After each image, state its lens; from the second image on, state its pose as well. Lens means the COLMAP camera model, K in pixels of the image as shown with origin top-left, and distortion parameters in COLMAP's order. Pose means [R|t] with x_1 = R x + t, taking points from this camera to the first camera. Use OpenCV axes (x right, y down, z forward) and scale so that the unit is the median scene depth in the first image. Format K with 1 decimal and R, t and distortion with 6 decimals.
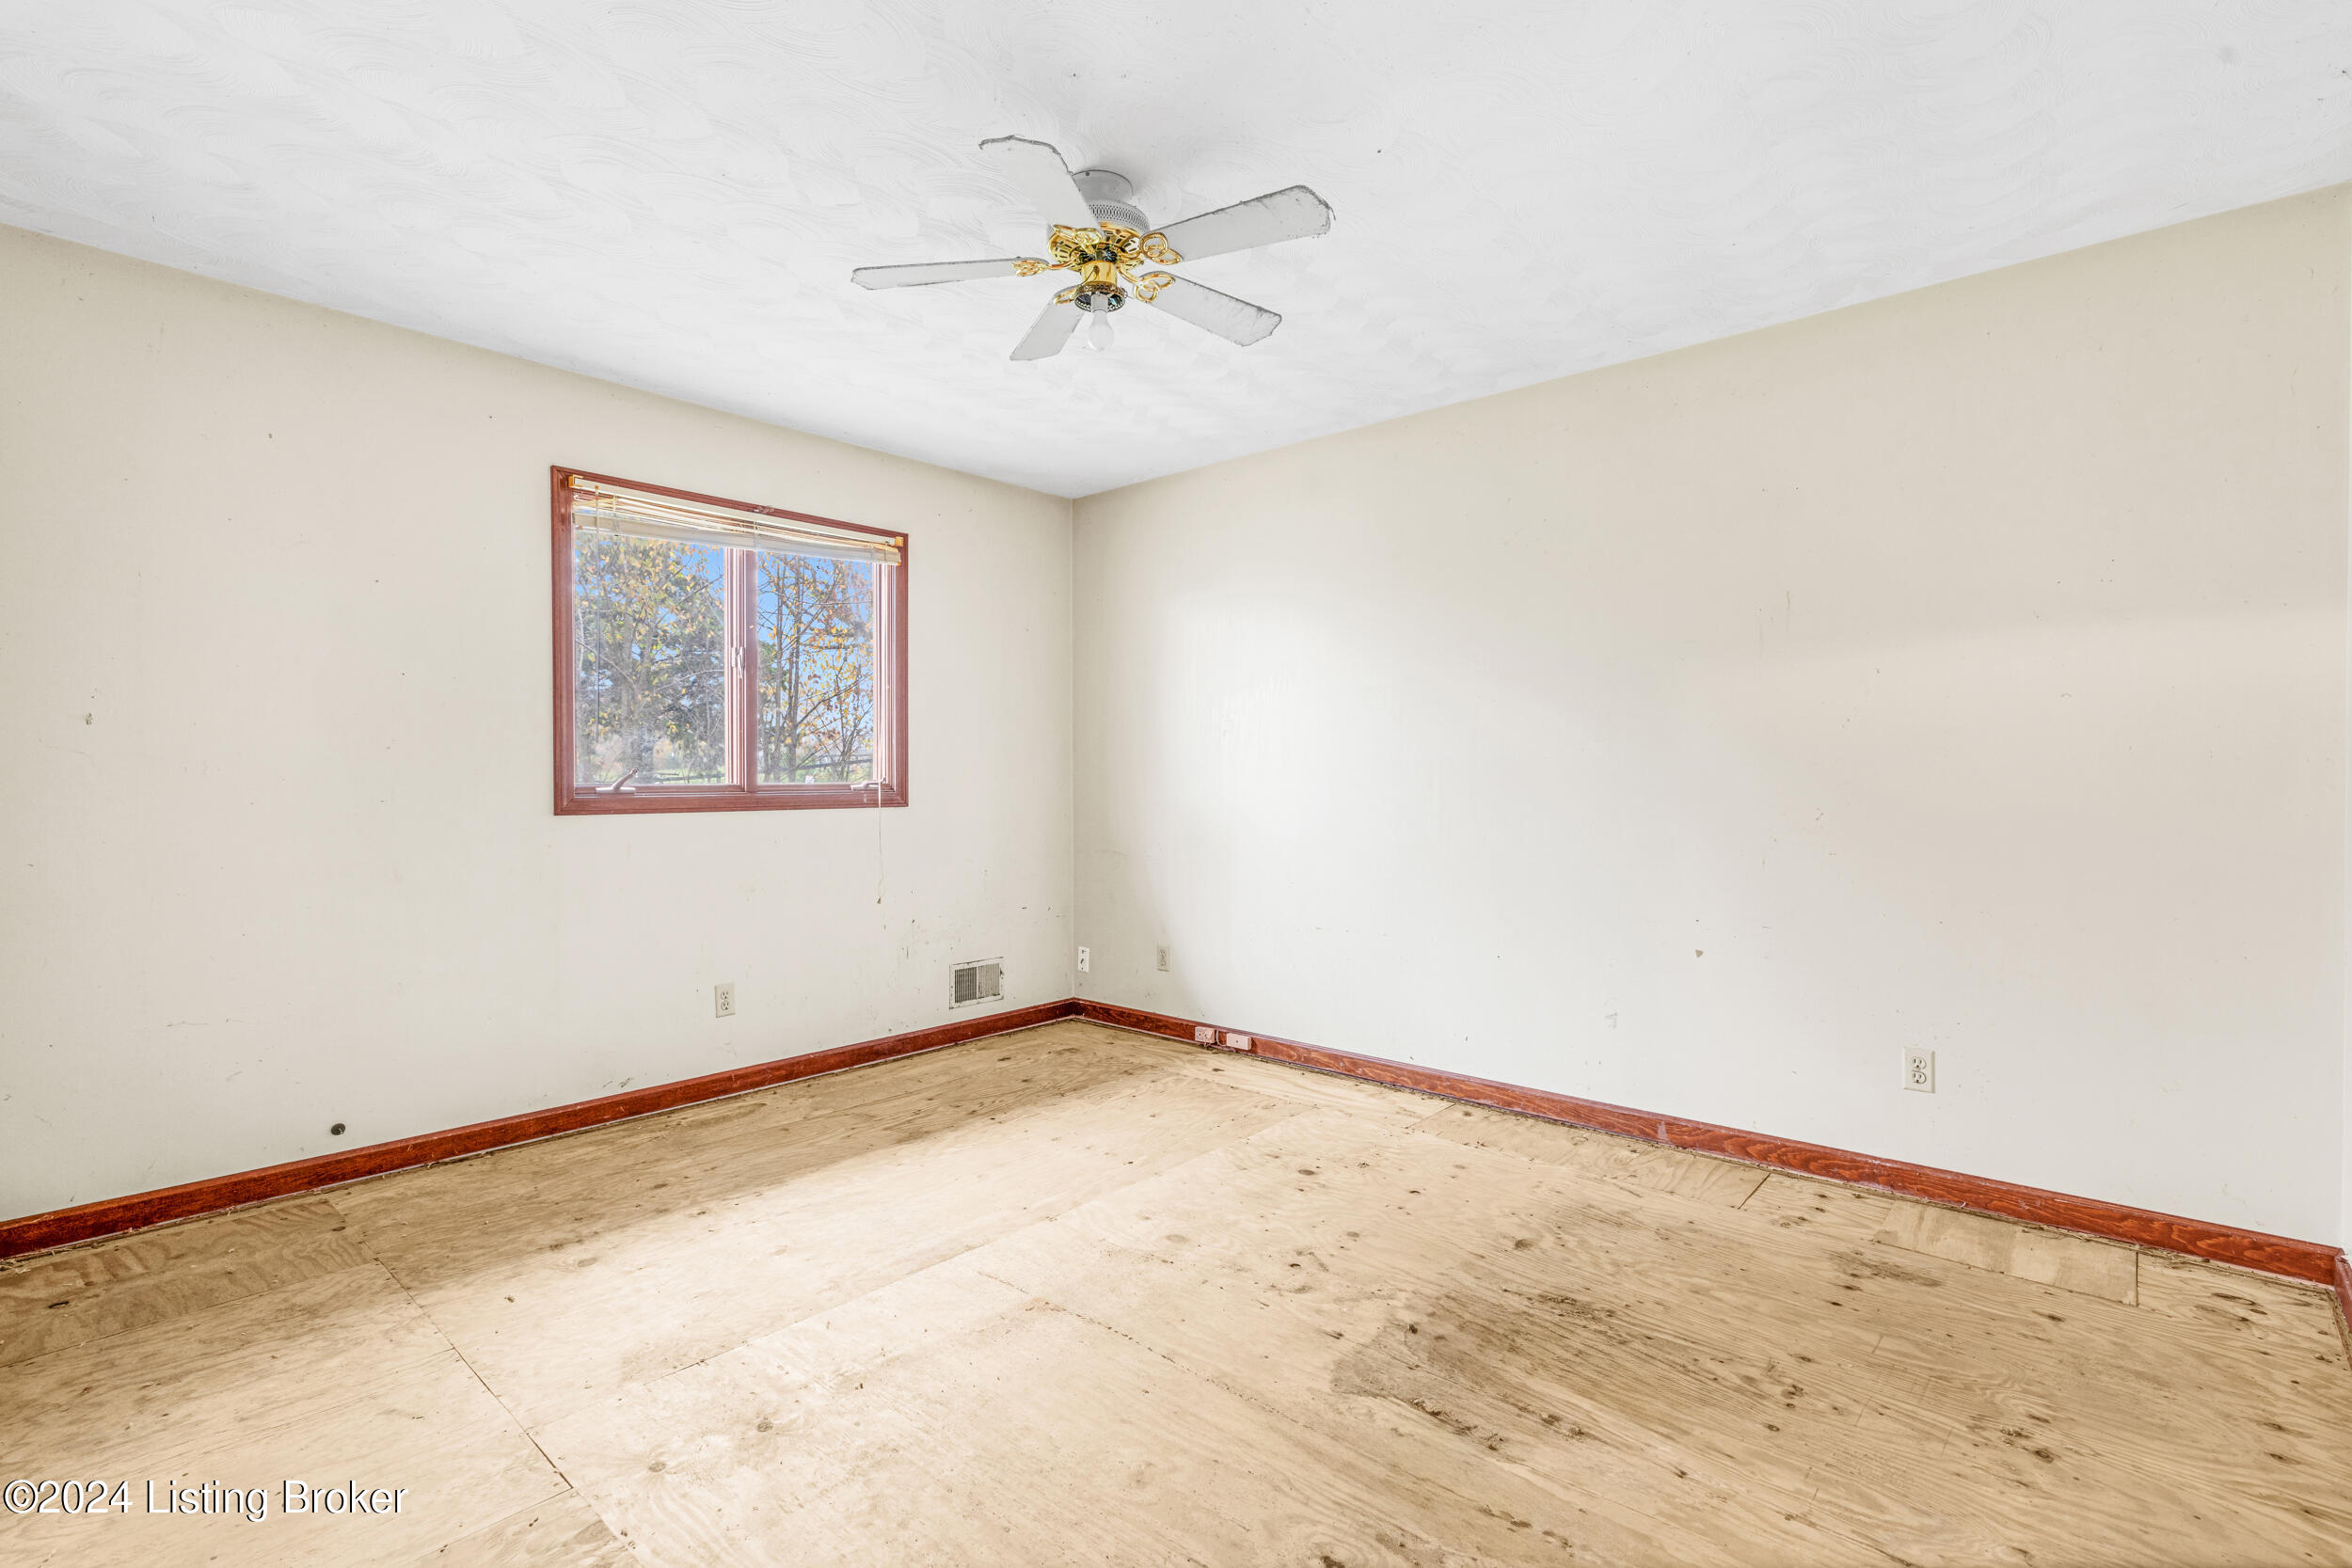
lens RADIAL K [[1074.1, 0, 1188.1], [0, 1074.1, 792.3], [0, 0, 1]] dist [-0.004111, 0.002763]
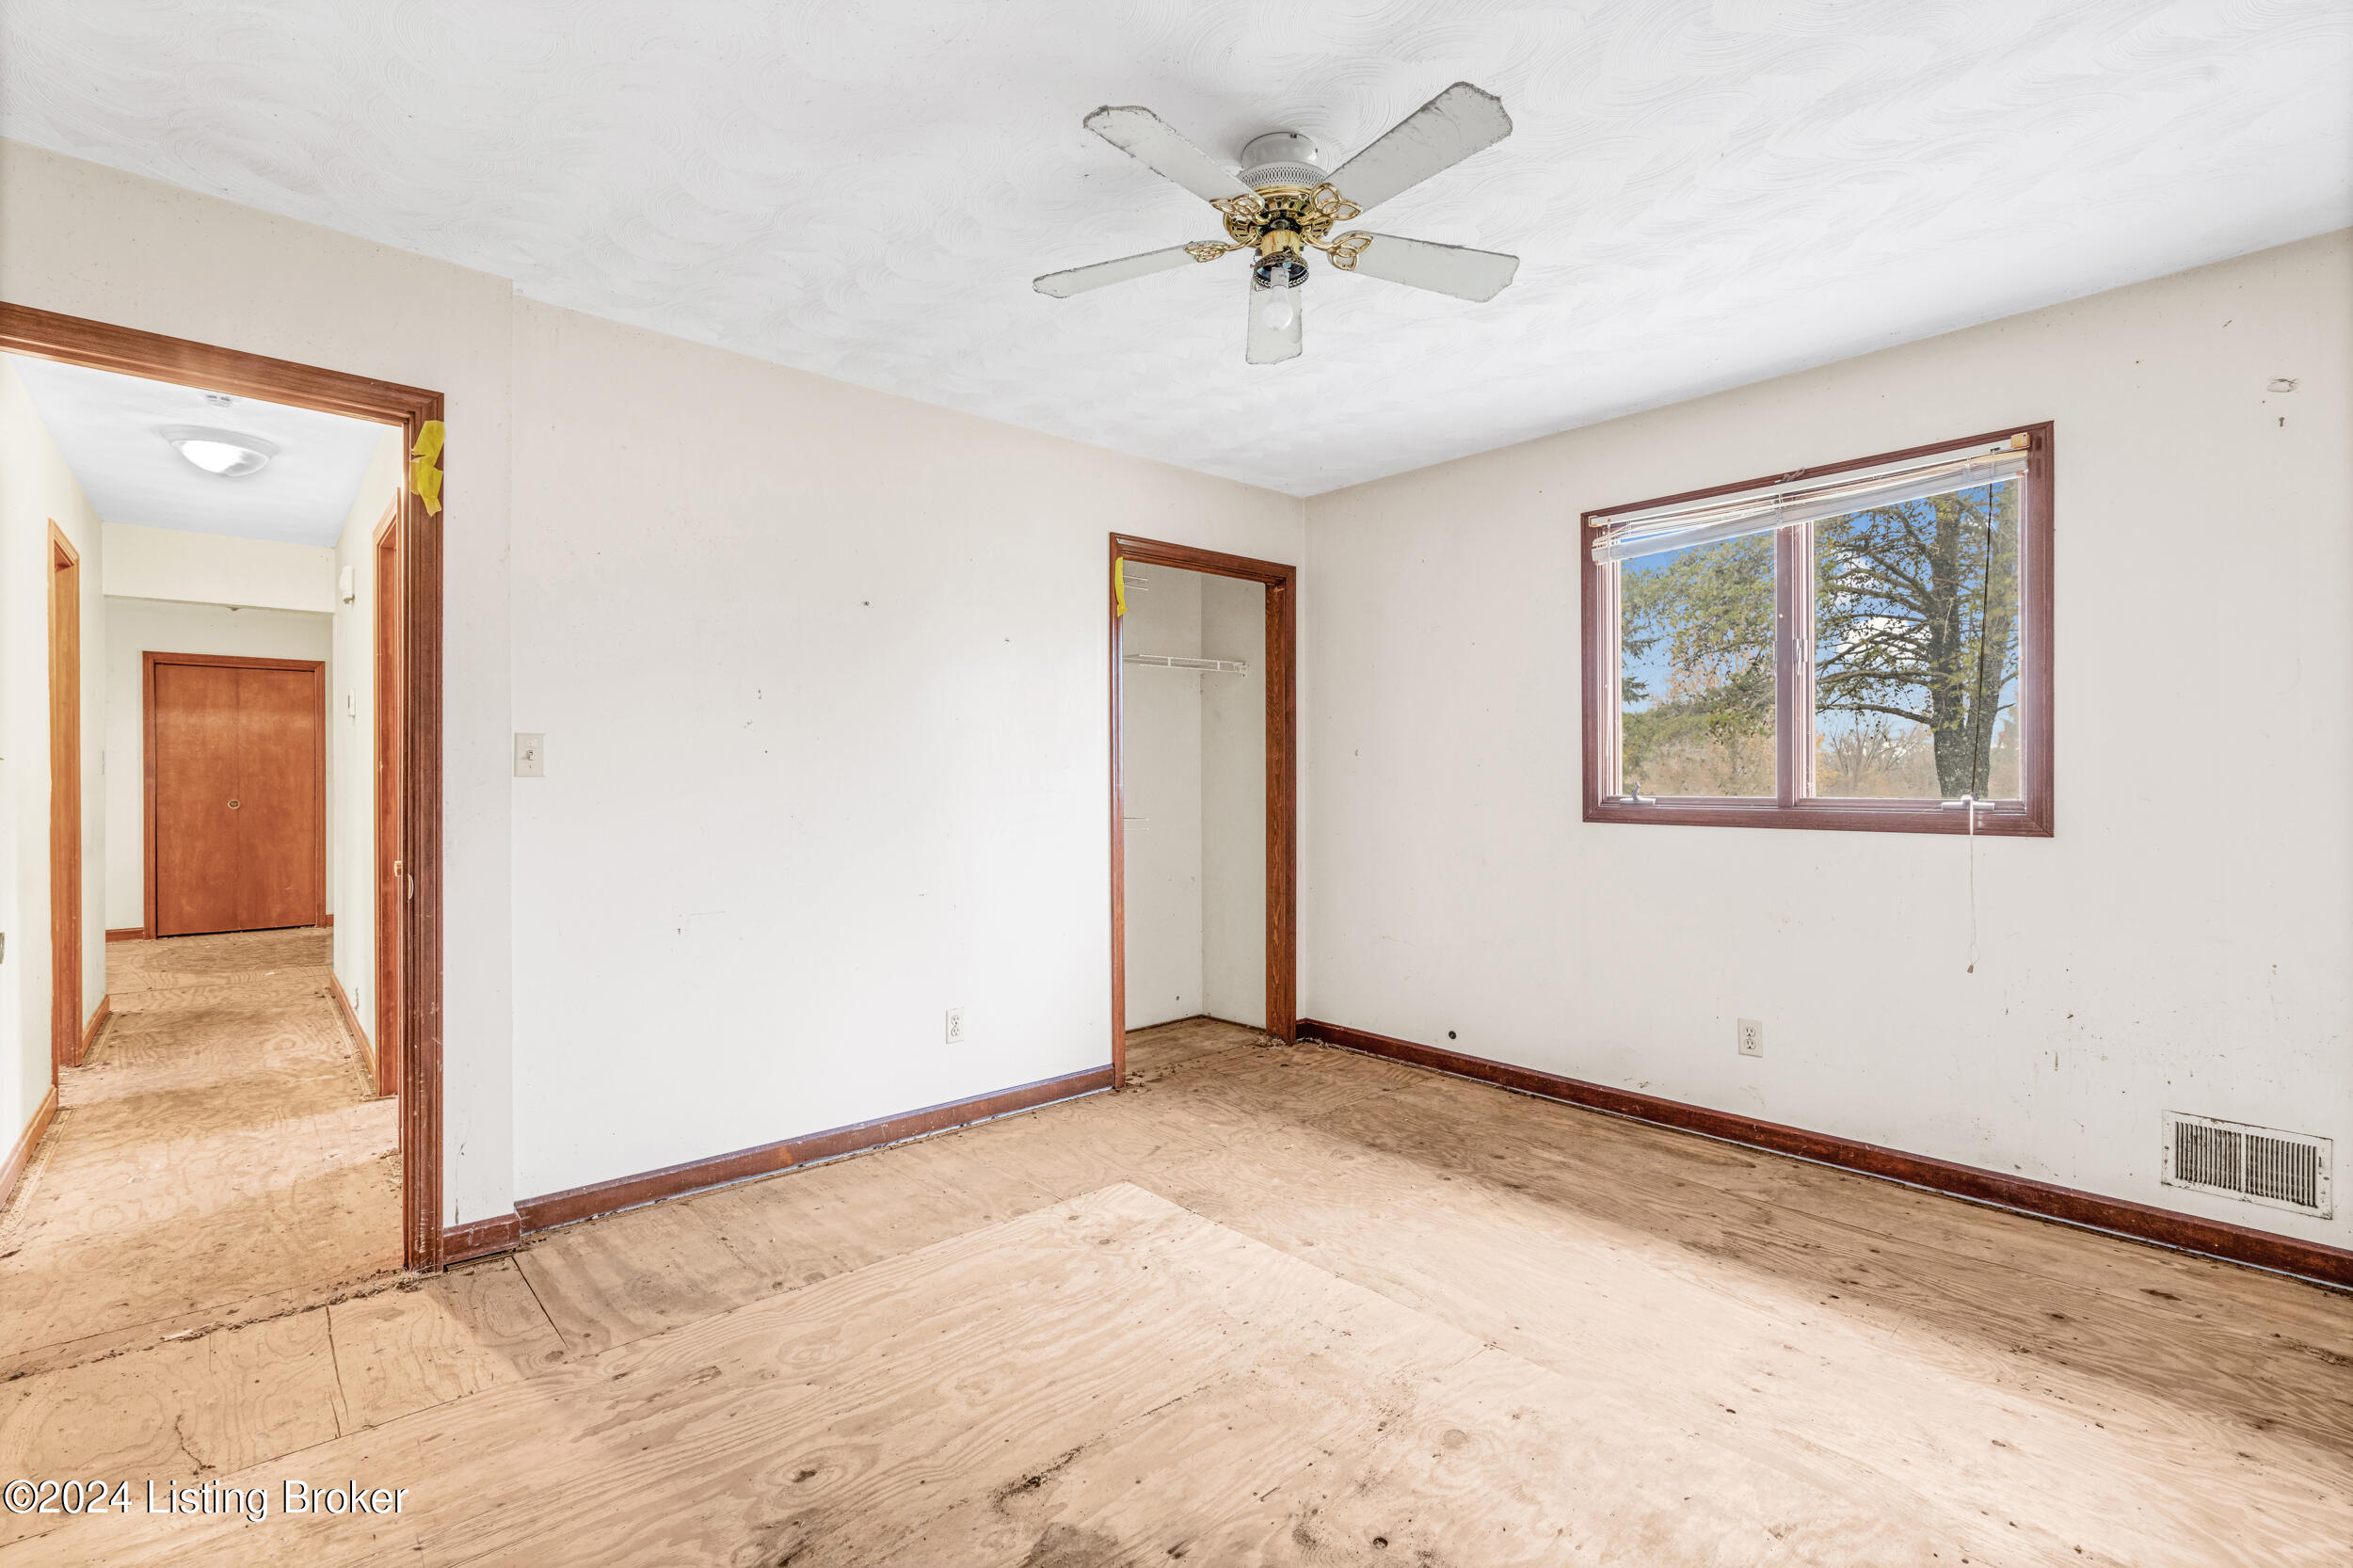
lens RADIAL K [[1074.7, 0, 1204.1], [0, 1074.7, 781.3], [0, 0, 1]] dist [-0.004111, 0.002763]
pose [[-0.109052, 0.000992, -0.994036, 0.526698], [-0.017749, 0.999838, 0.002945, -0.015921], [0.993878, 0.017964, -0.109016, 0.662388]]
